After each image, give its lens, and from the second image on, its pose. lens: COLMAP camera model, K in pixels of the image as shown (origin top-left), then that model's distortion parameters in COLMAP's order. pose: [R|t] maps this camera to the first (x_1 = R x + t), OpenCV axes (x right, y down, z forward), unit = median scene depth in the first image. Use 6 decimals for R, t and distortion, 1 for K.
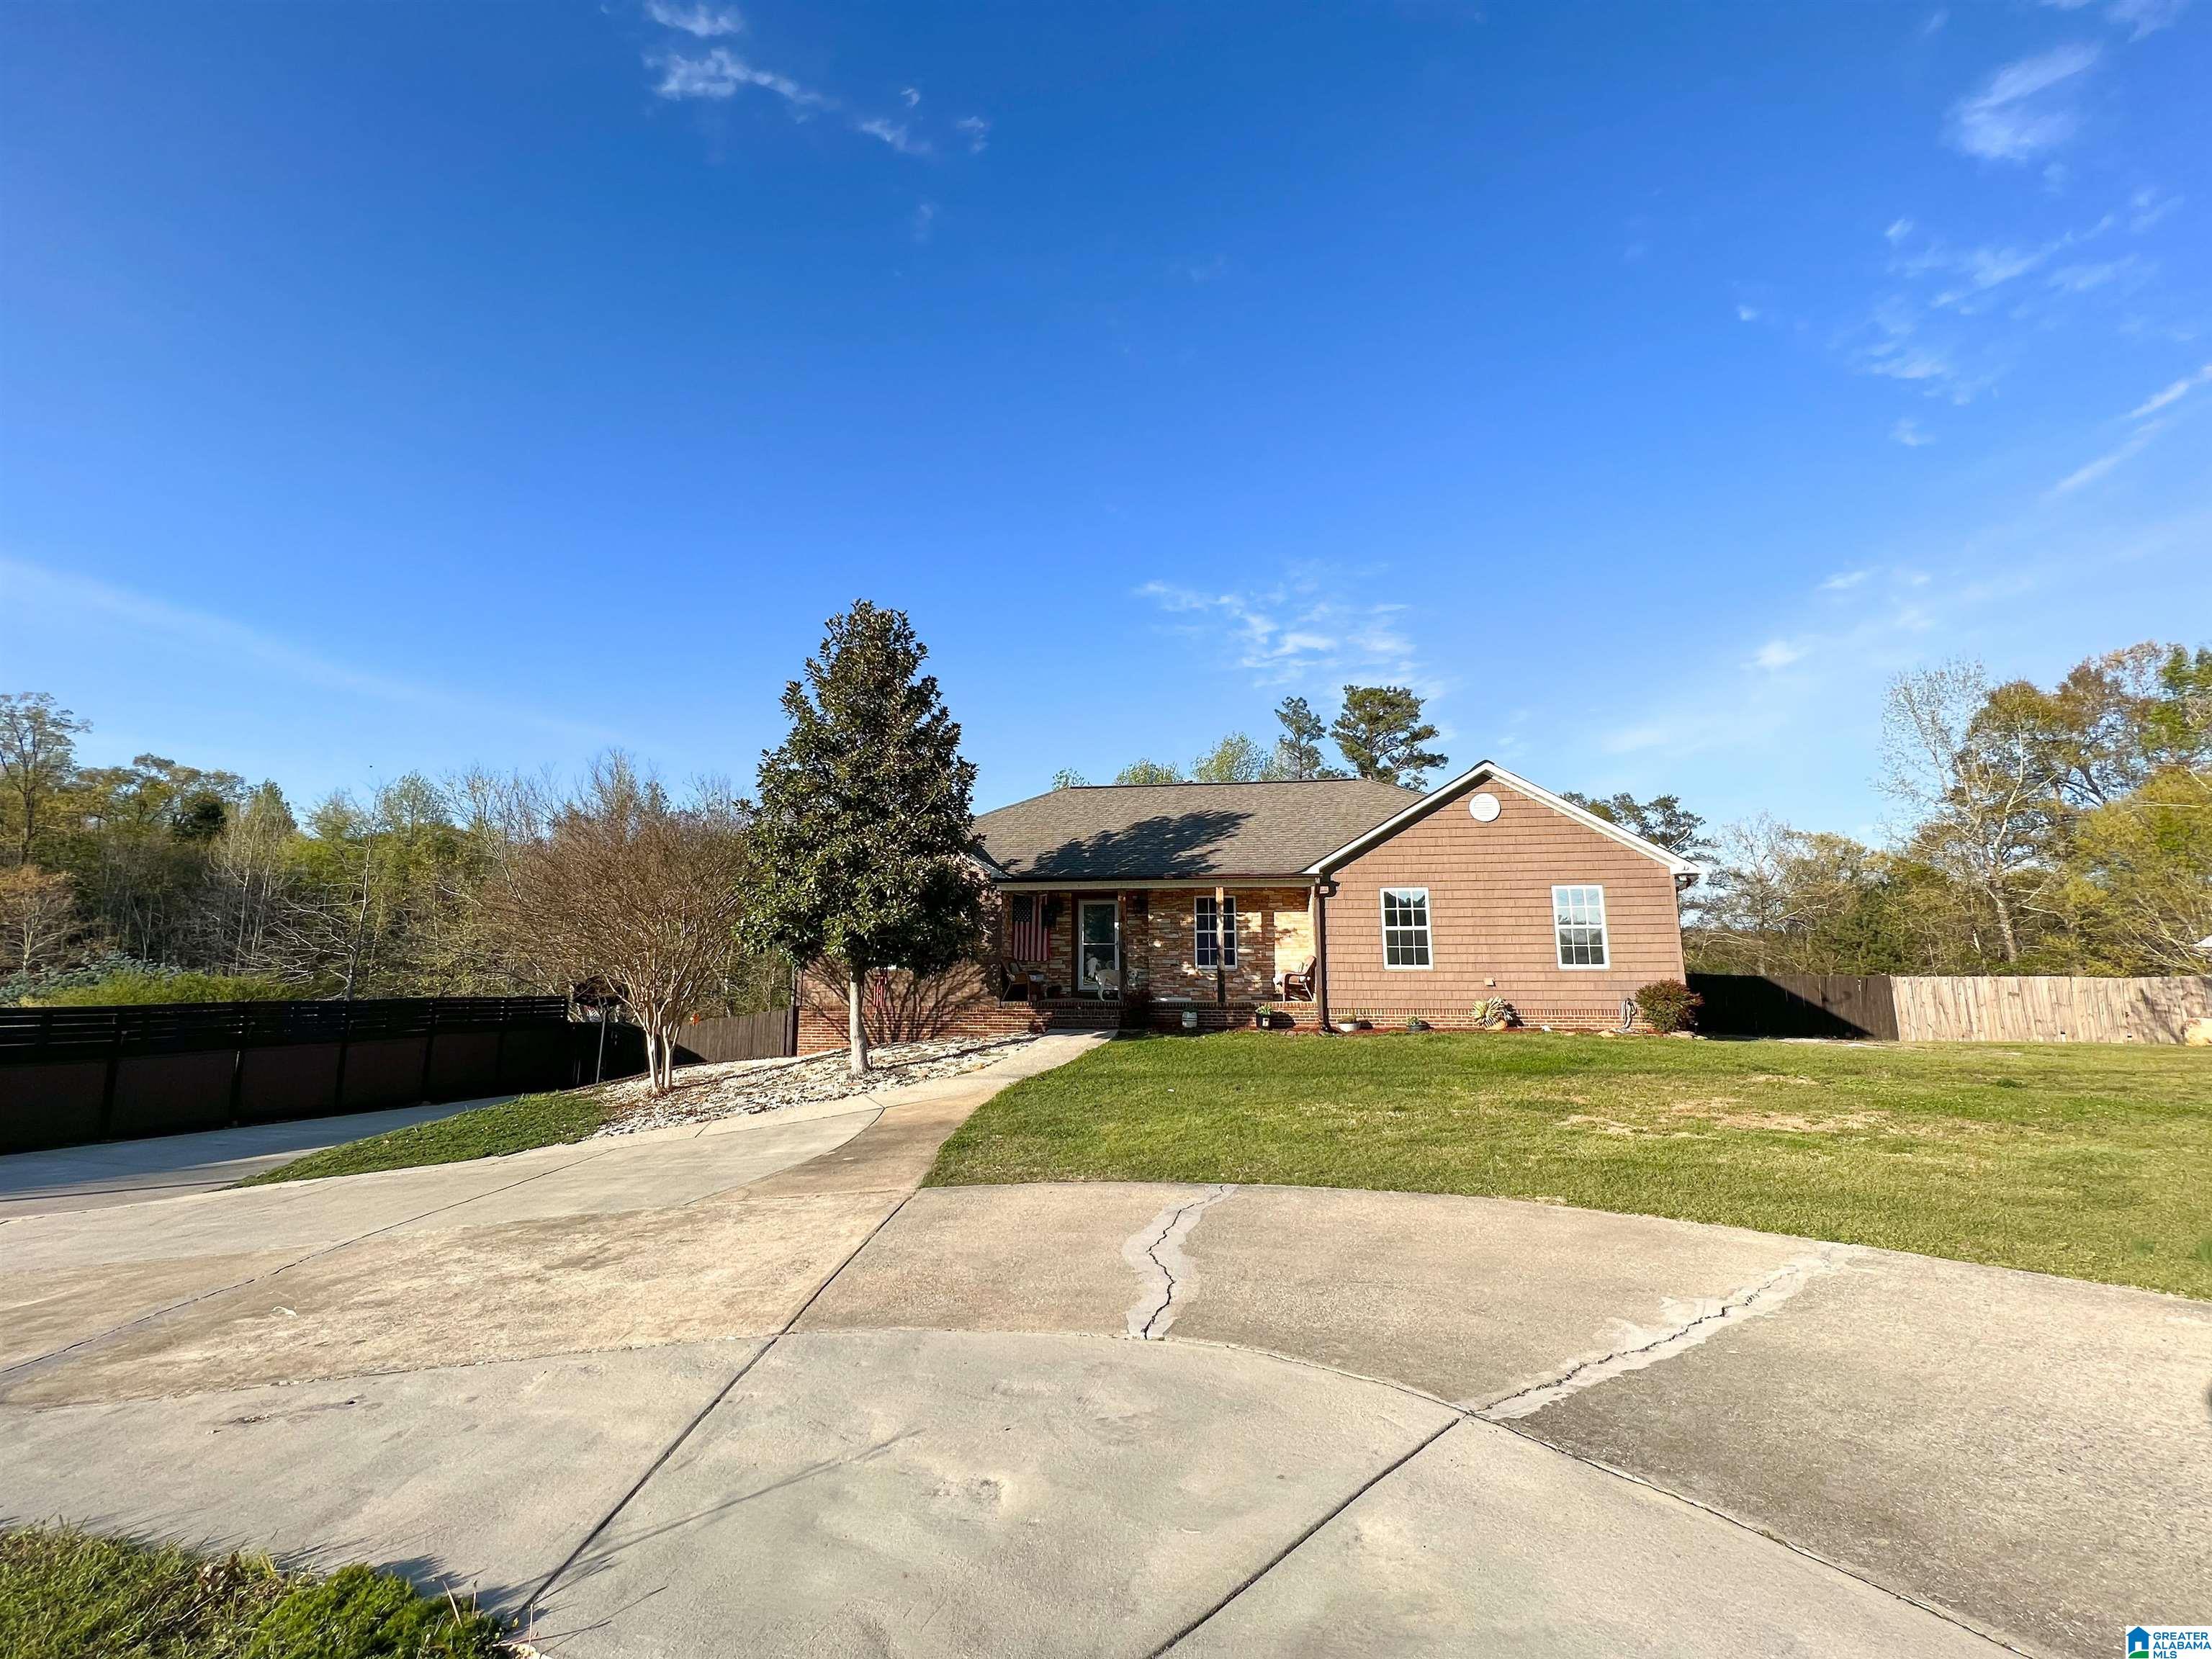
lens RADIAL K [[890.1, 0, 1103.6], [0, 890.1, 815.1], [0, 0, 1]] dist [-0.001598, 0.000062]
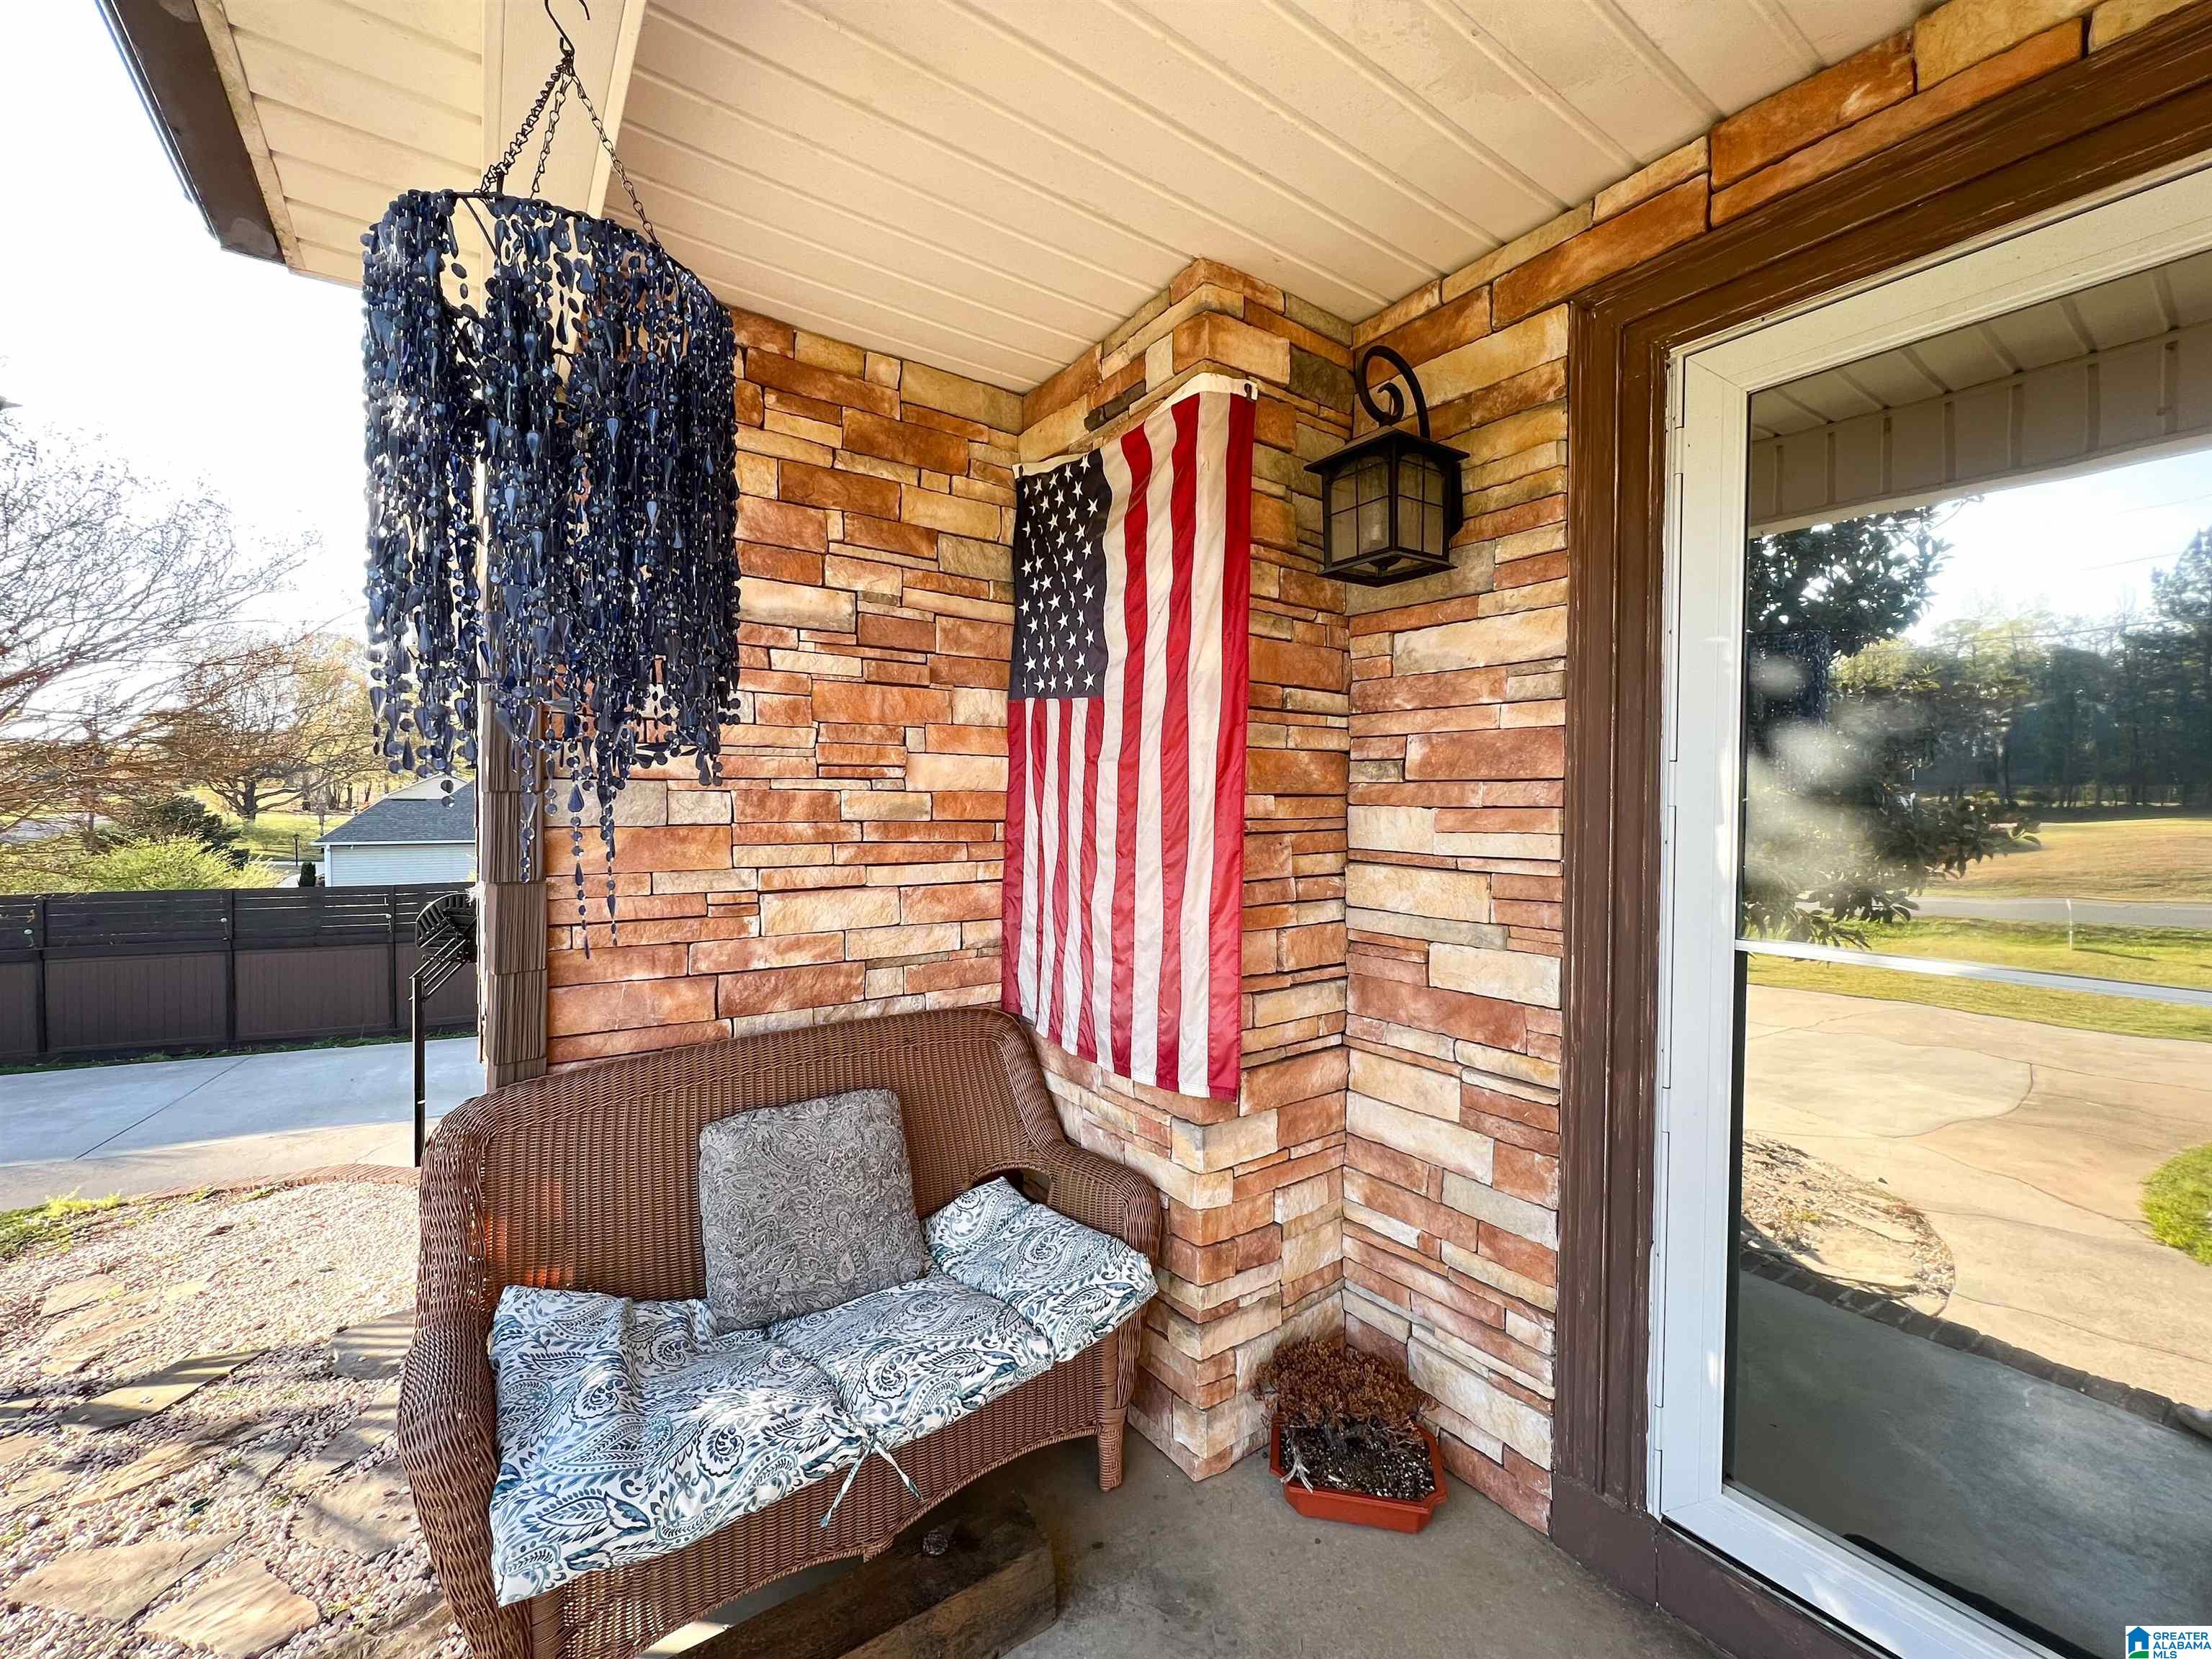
lens RADIAL K [[899.9, 0, 1106.0], [0, 899.9, 829.5], [0, 0, 1]] dist [-0.000086, -0.000008]
pose [[0.696845, 0.021150, -0.716910, -0.004678], [0.109619, 0.984681, 0.135601, 0.119338], [0.708795, -0.173079, 0.683852, 0.909049]]
